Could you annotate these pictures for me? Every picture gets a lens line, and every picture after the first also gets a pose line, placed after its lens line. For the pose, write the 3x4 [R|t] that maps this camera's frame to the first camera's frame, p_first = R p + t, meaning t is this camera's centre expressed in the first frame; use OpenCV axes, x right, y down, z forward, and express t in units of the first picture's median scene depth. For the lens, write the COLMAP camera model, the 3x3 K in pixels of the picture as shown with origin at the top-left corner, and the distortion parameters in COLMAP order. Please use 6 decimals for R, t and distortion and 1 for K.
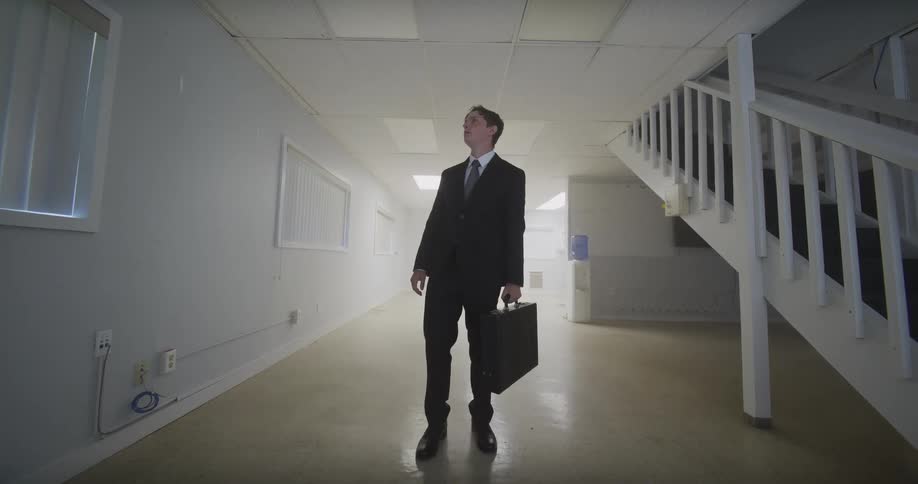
lens RADIAL K [[335.7, 0, 456.9], [0, 335.7, 233.9], [0, 0, 1]] dist [-0.000019, -0.003593]
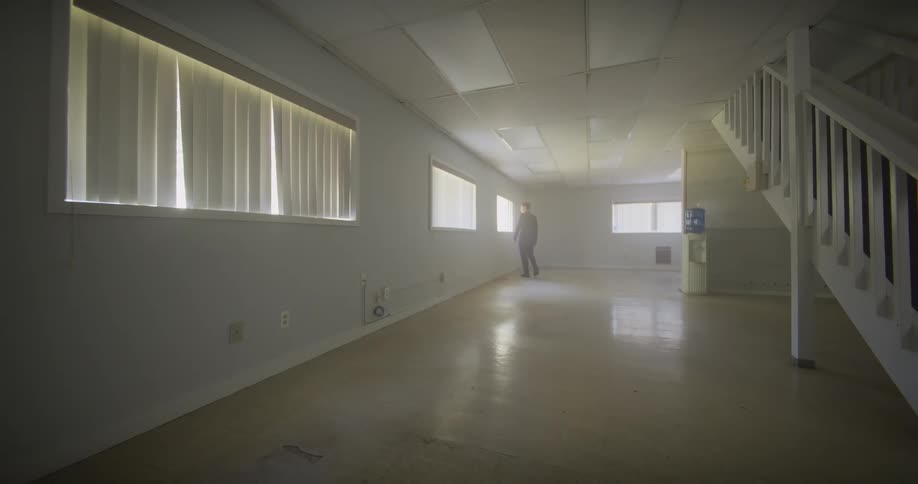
lens RADIAL K [[335.7, 0, 456.9], [0, 335.7, 233.9], [0, 0, 1]] dist [-0.000019, -0.003593]
pose [[0.928755, -0.026837, -0.369722, 0.144435], [0.050910, 0.997160, 0.055506, -0.023739], [0.367182, -0.070374, 0.927483, -0.390508]]
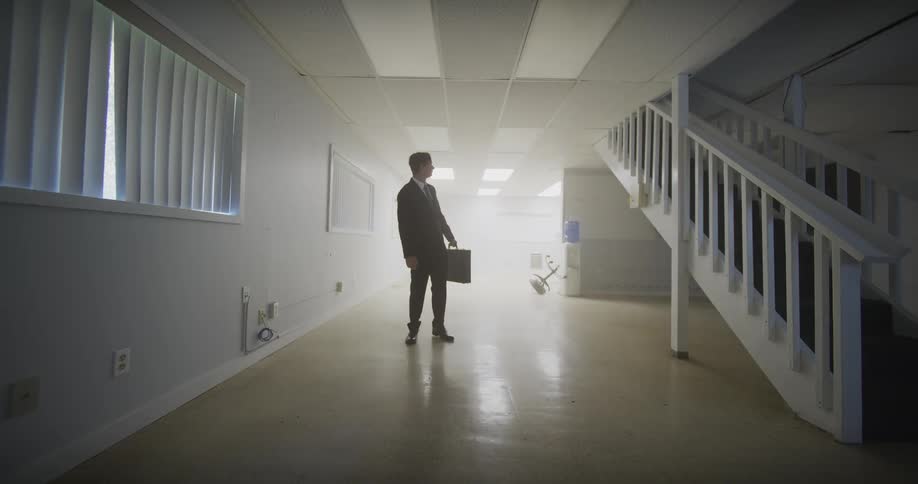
lens RADIAL K [[335.7, 0, 456.9], [0, 335.7, 233.9], [0, 0, 1]] dist [-0.000019, -0.003593]
pose [[0.999899, 0.000357, -0.014173, -0.024257], [0.000375, 0.998670, 0.051560, -0.021049], [0.014173, -0.051560, 0.998569, -0.305945]]
